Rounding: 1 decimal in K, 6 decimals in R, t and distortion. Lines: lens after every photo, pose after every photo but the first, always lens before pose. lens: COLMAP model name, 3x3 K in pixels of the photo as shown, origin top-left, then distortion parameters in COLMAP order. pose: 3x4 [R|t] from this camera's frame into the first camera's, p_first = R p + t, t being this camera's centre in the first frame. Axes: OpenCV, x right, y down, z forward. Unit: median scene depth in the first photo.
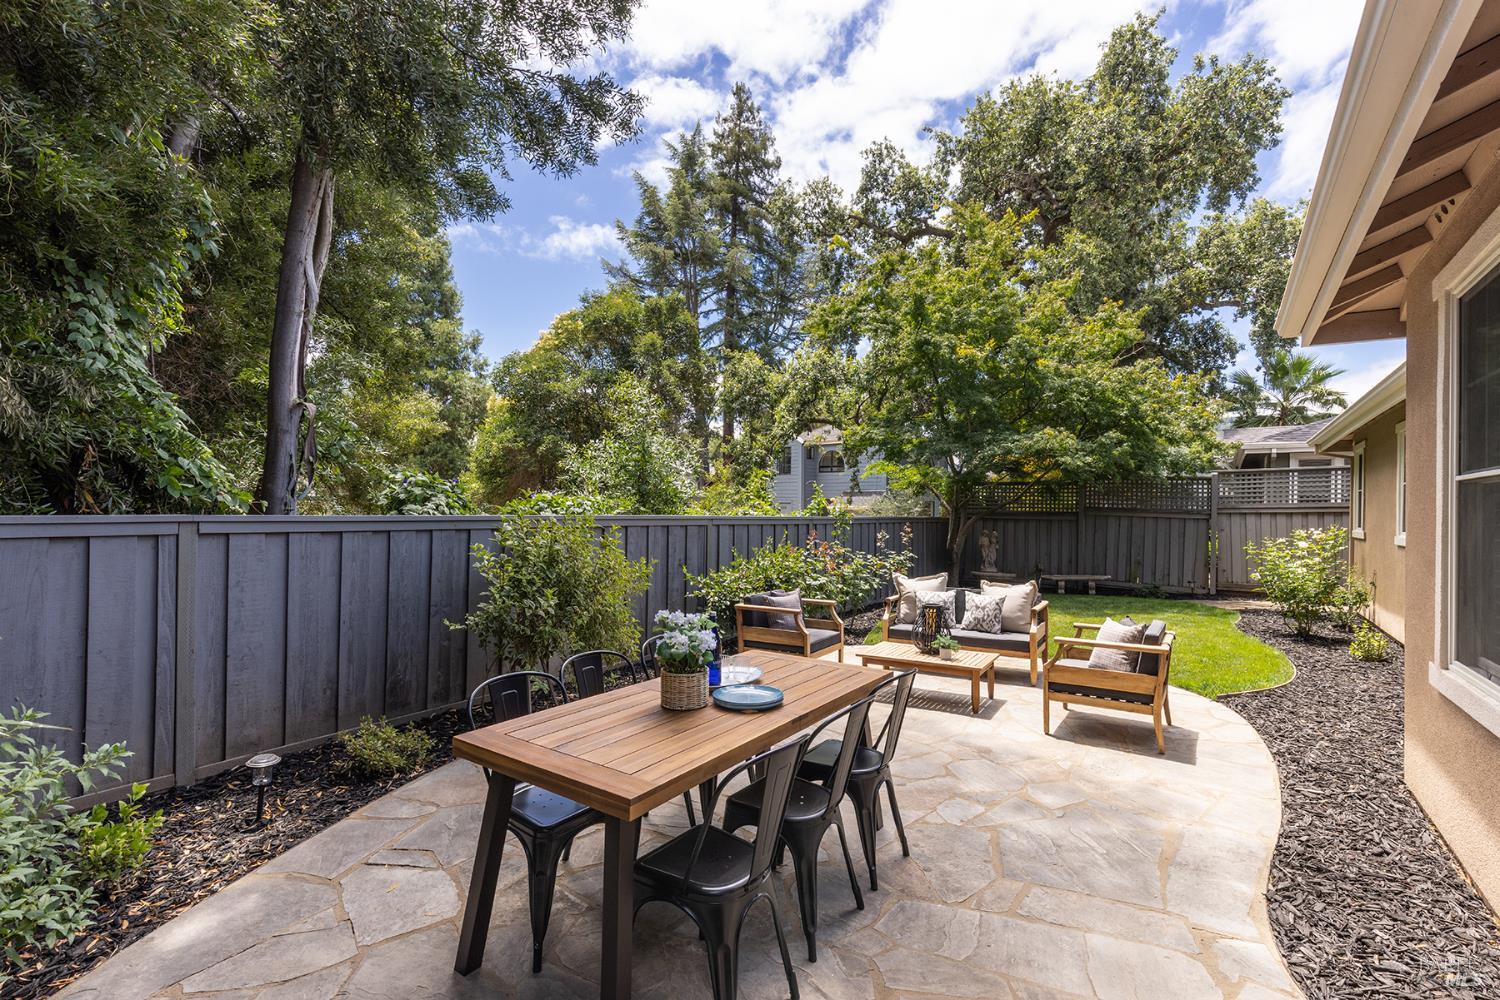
lens RADIAL K [[664.0, 0, 762.9], [0, 664.0, 506.8], [0, 0, 1]] dist [0.001708, -0.000240]
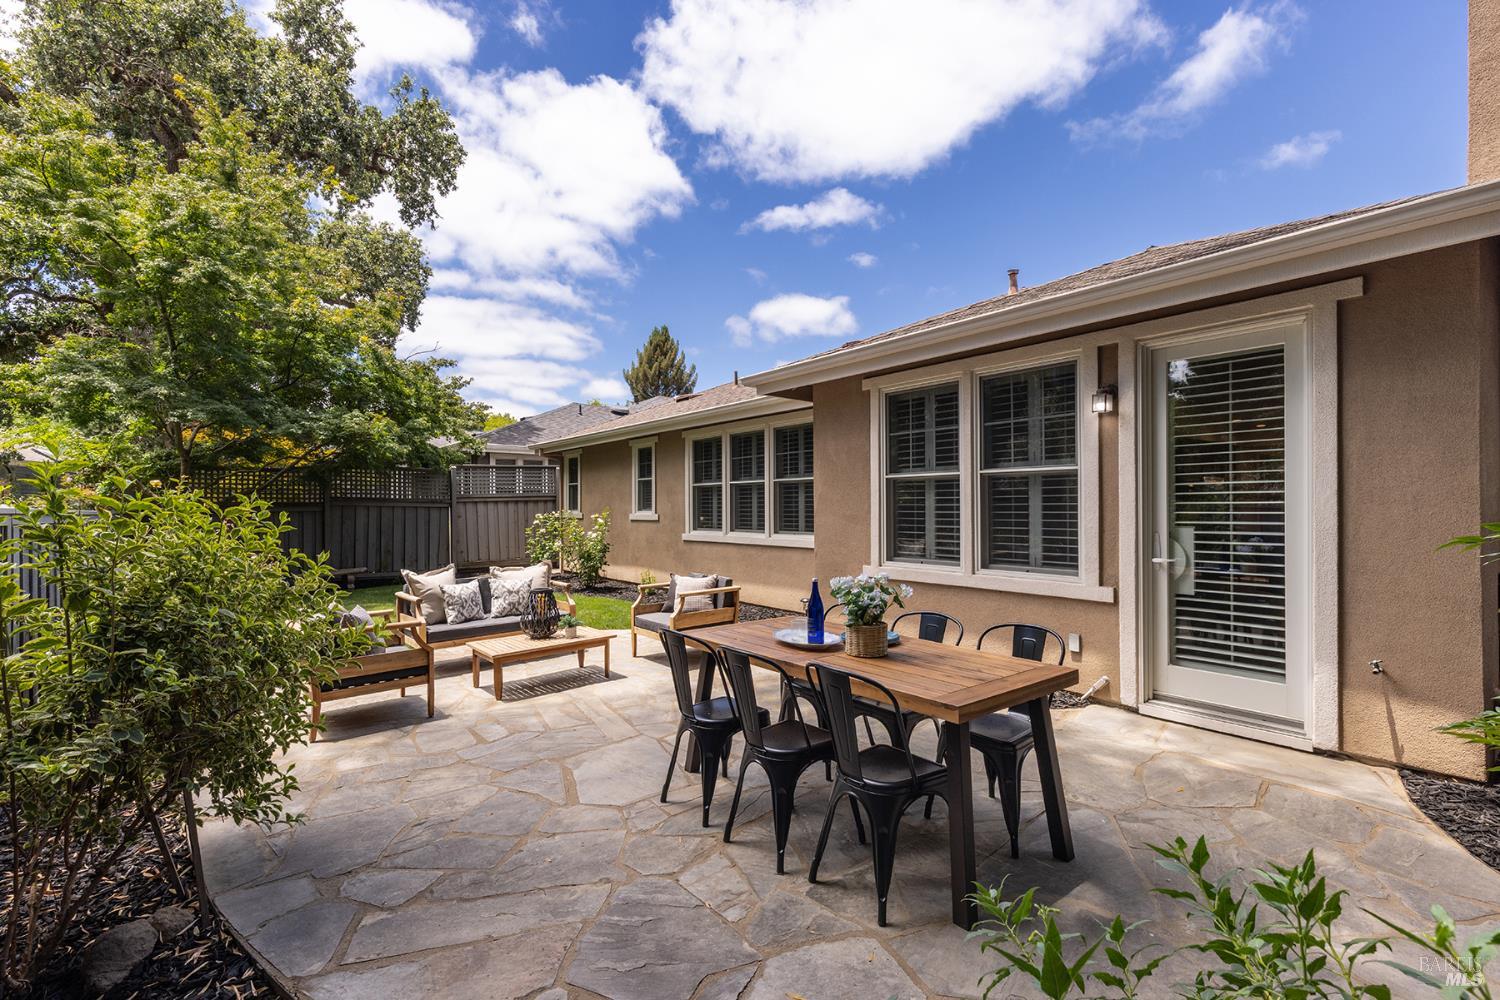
lens RADIAL K [[664.0, 0, 762.9], [0, 664.0, 506.8], [0, 0, 1]] dist [0.001708, -0.000240]
pose [[0.285614, -0.013485, 0.958250, -0.245903], [0.004012, 0.999909, 0.012875, 0.004987], [-0.958336, 0.000167, 0.285643, 0.162522]]
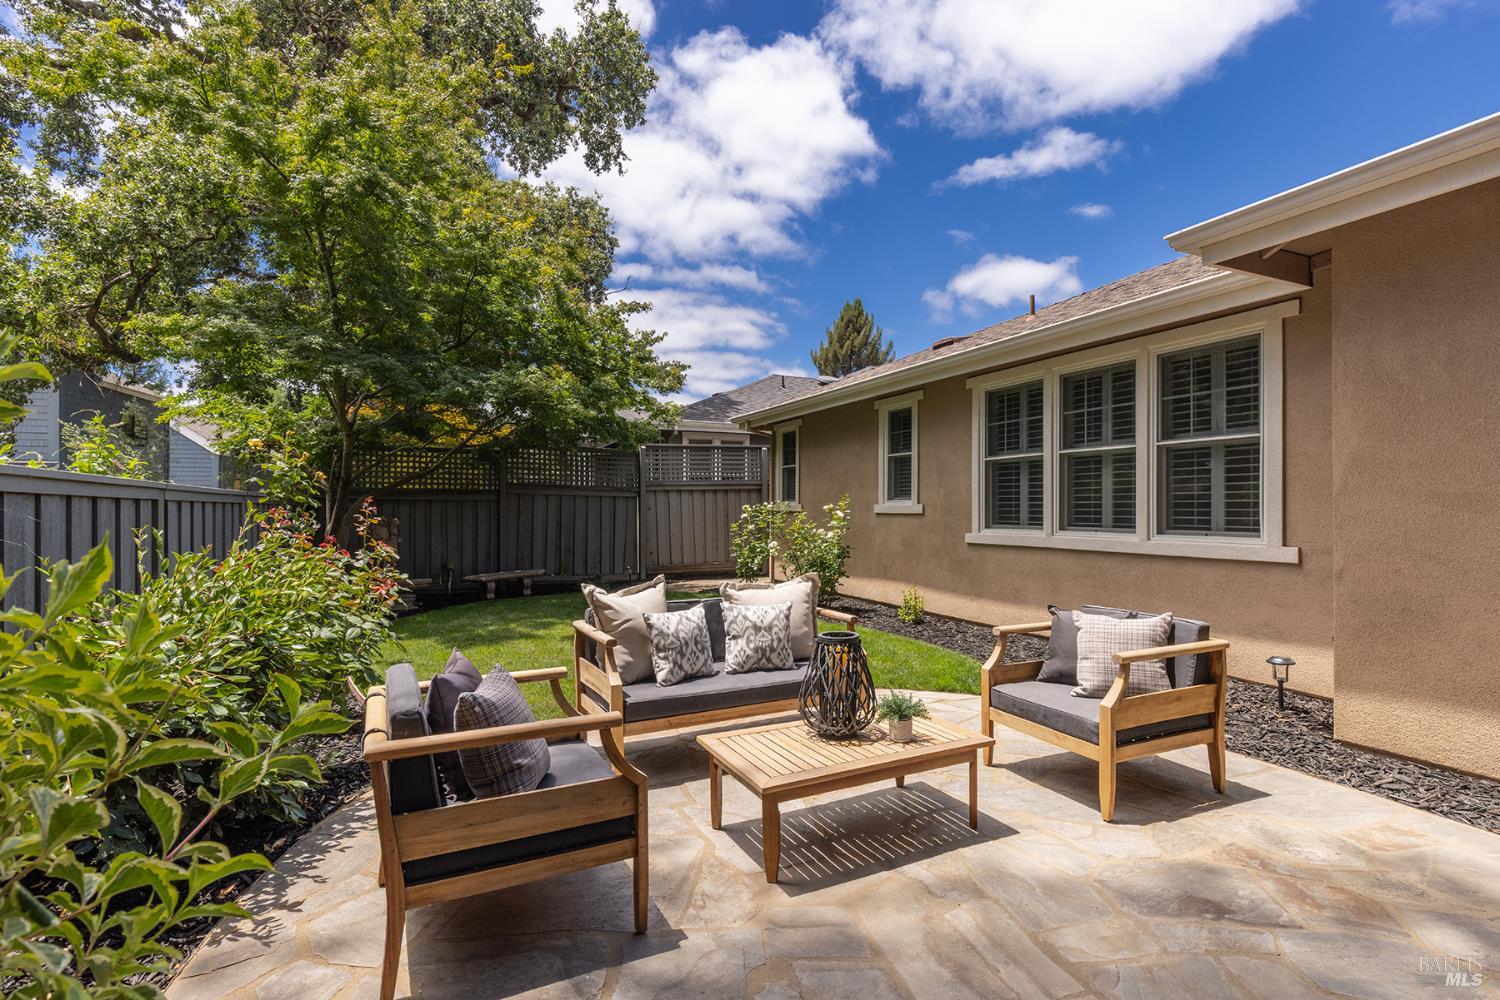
lens RADIAL K [[737.8, 0, 766.3], [0, 737.8, 505.0], [0, 0, 1]] dist [-0.002390, -0.000145]
pose [[0.519047, -0.008069, 0.854707, -0.096923], [0.000207, 0.999957, 0.009314, 0.018777], [-0.854746, -0.004658, 0.519026, 0.311918]]
